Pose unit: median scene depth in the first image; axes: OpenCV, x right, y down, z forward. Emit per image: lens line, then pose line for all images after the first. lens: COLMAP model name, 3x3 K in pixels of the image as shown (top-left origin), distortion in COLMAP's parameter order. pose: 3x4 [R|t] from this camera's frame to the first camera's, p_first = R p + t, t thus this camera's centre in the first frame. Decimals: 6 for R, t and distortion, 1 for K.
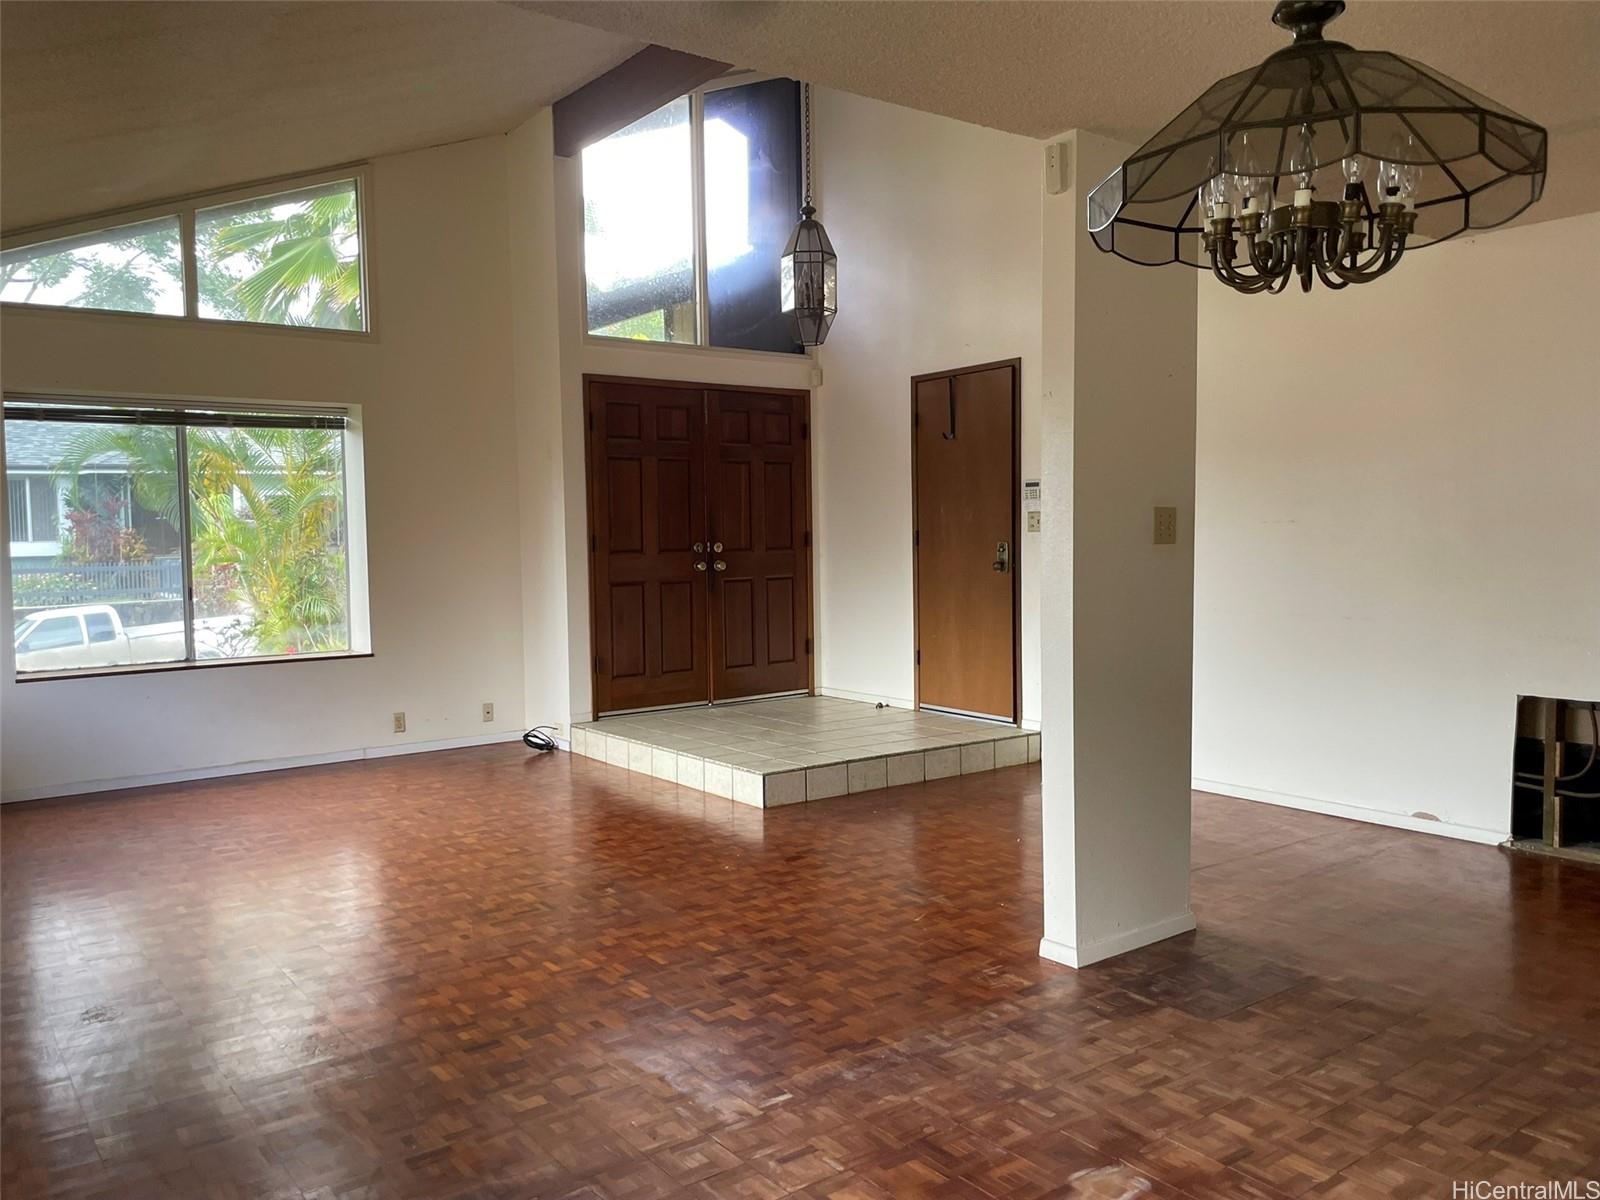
lens RADIAL K [[1225.9, 0, 786.8], [0, 1225.9, 603.0], [0, 0, 1]] dist [0.089867, -0.125859]
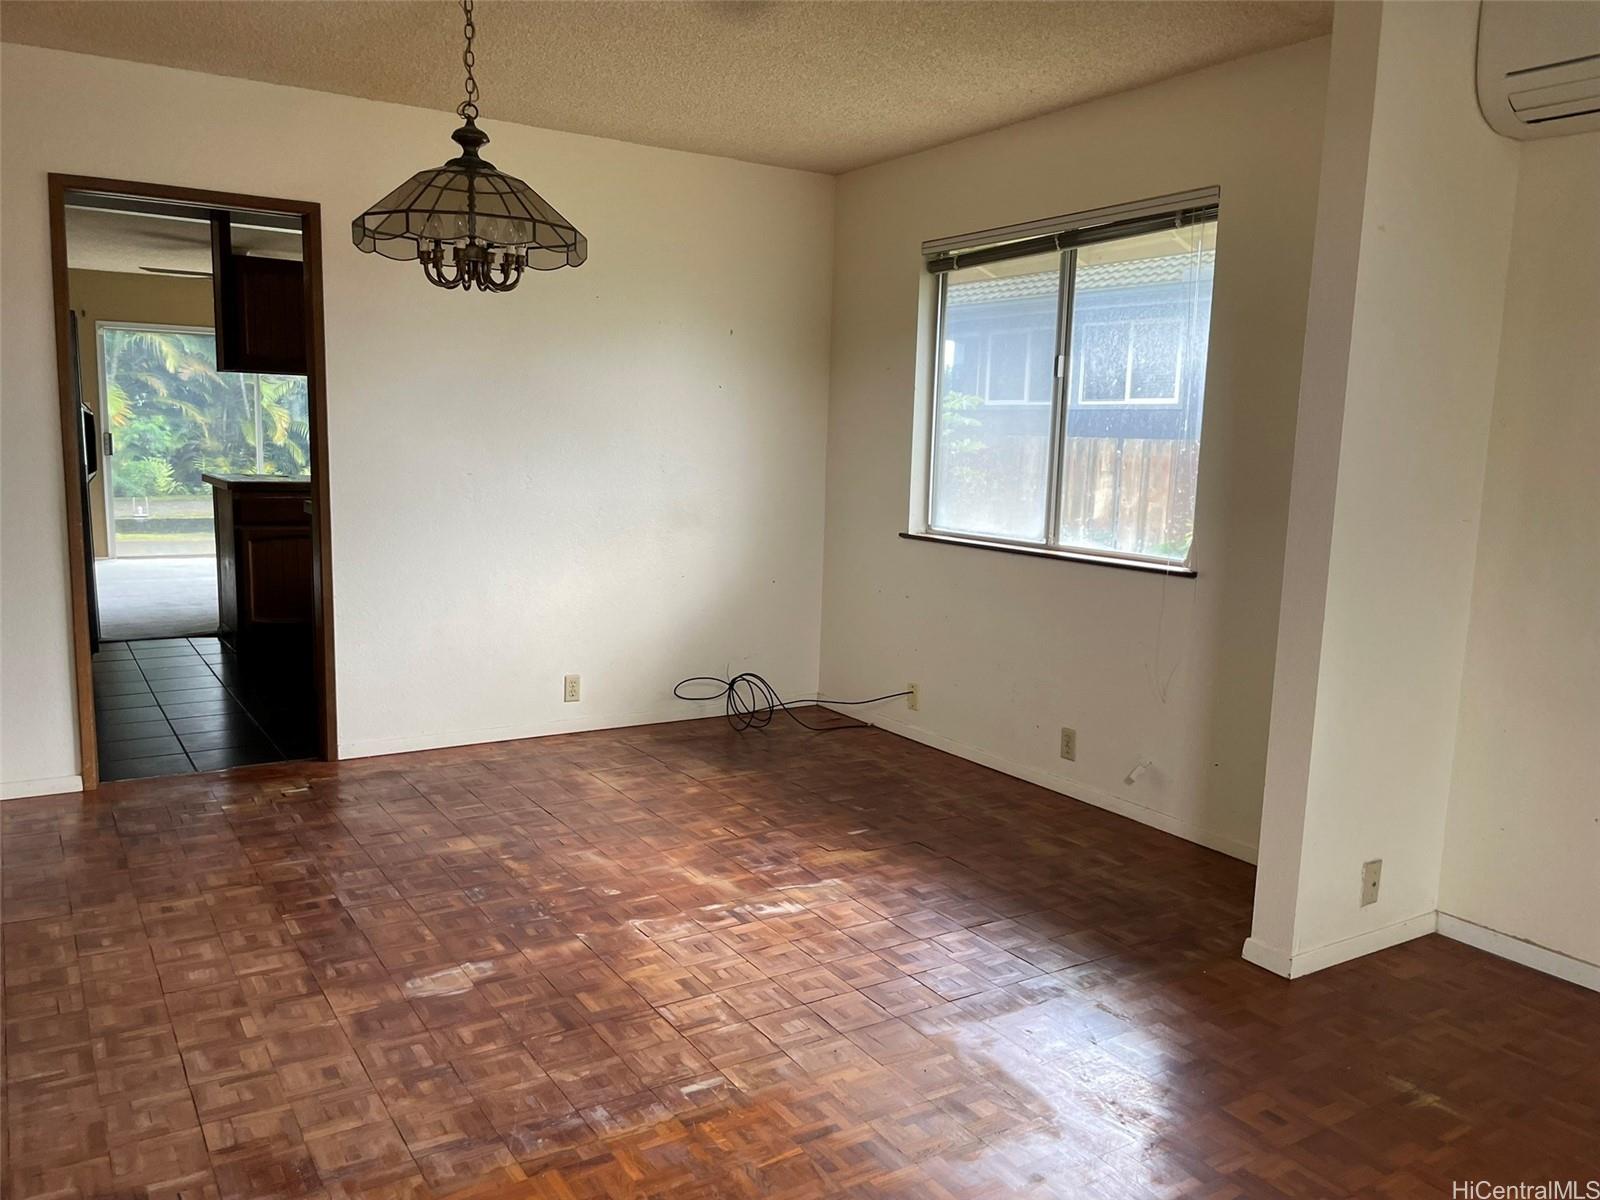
lens RADIAL K [[1212.3, 0, 800.0], [0, 1212.3, 600.0], [0, 0, 1]] dist [0.091998, -0.101099]
pose [[-0.997340, -0.024761, 0.068555, -0.128471], [-0.011149, 0.981286, 0.192232, -0.099735], [-0.072032, 0.190956, -0.978952, 1.773785]]
